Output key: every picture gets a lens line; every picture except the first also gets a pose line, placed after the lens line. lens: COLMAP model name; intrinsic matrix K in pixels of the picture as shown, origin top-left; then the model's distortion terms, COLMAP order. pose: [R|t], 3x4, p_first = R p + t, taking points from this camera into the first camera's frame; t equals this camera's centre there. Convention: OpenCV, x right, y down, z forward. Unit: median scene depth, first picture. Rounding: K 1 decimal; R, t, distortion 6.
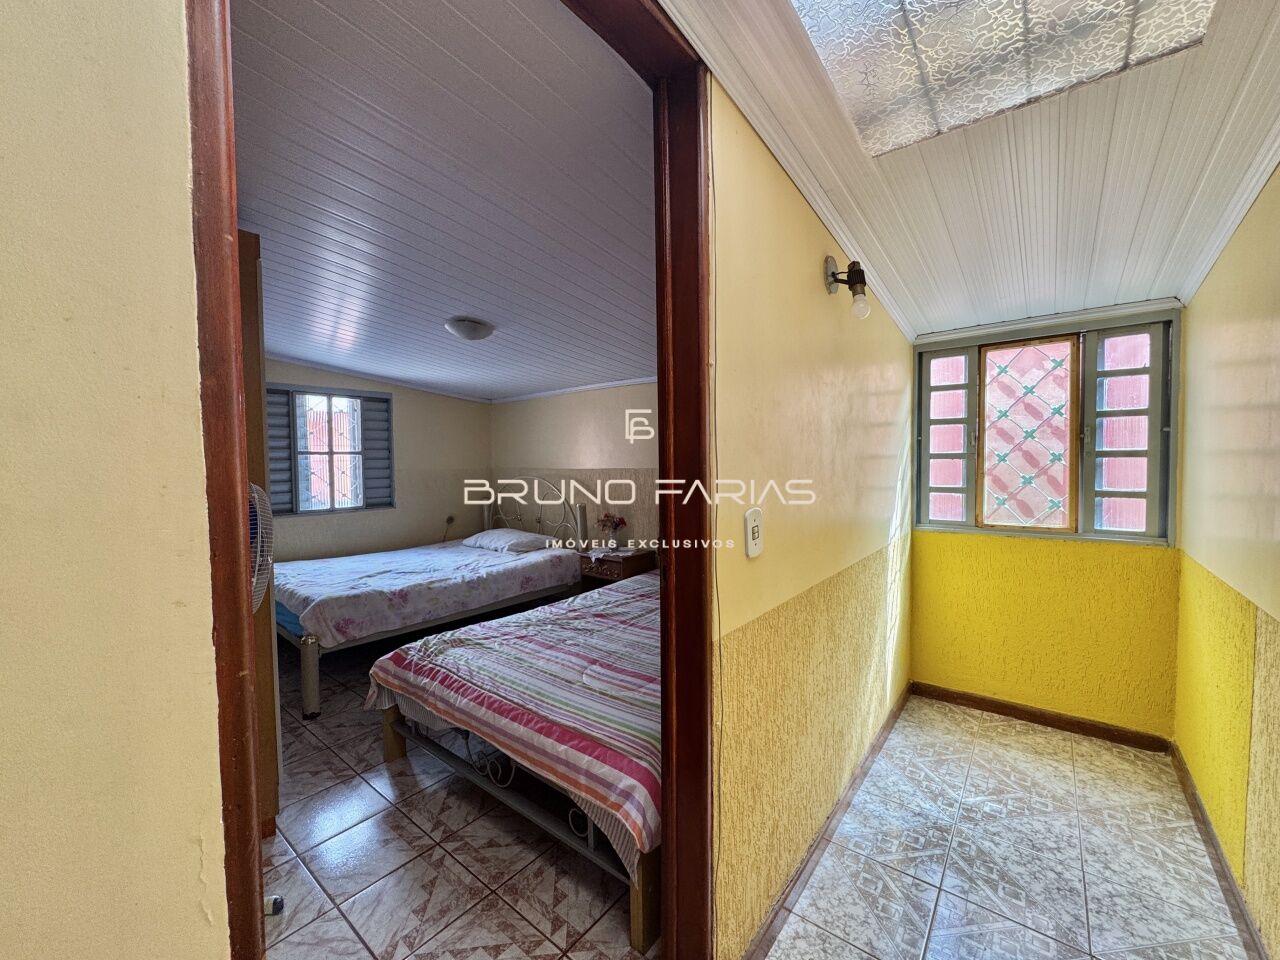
lens RADIAL K [[510.4, 0, 638.0], [0, 510.4, 481.9], [0, 0, 1]] dist [-0.004234, 0.000623]
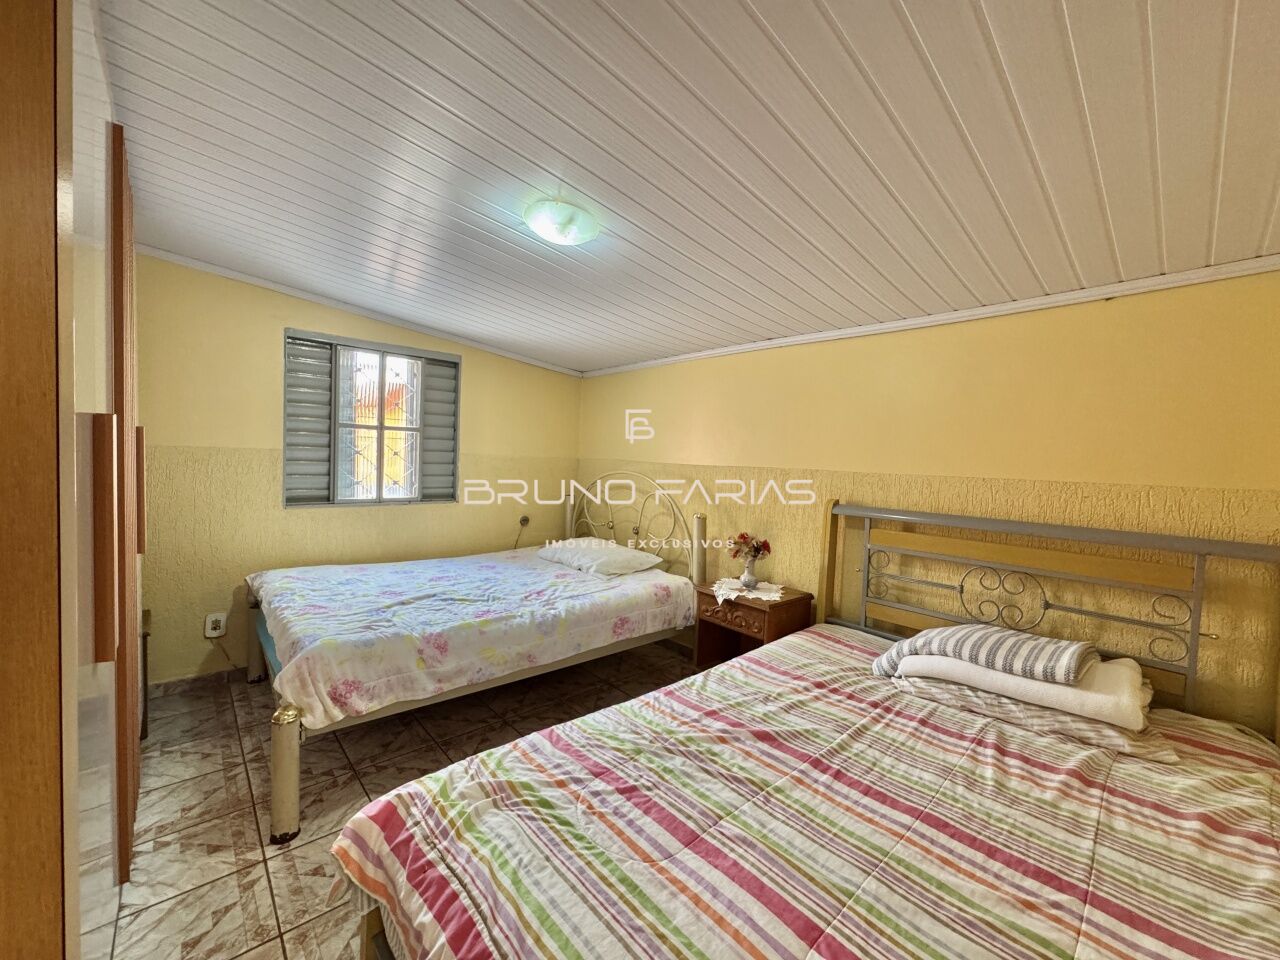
lens RADIAL K [[510.4, 0, 640.9], [0, 510.4, 485.3], [0, 0, 1]] dist [-0.004234, 0.000623]
pose [[0.987405, 0.059759, -0.146492, -0.105486], [-0.058160, 0.998192, 0.015177, -0.004009], [0.147135, -0.006466, 0.989095, 0.332258]]
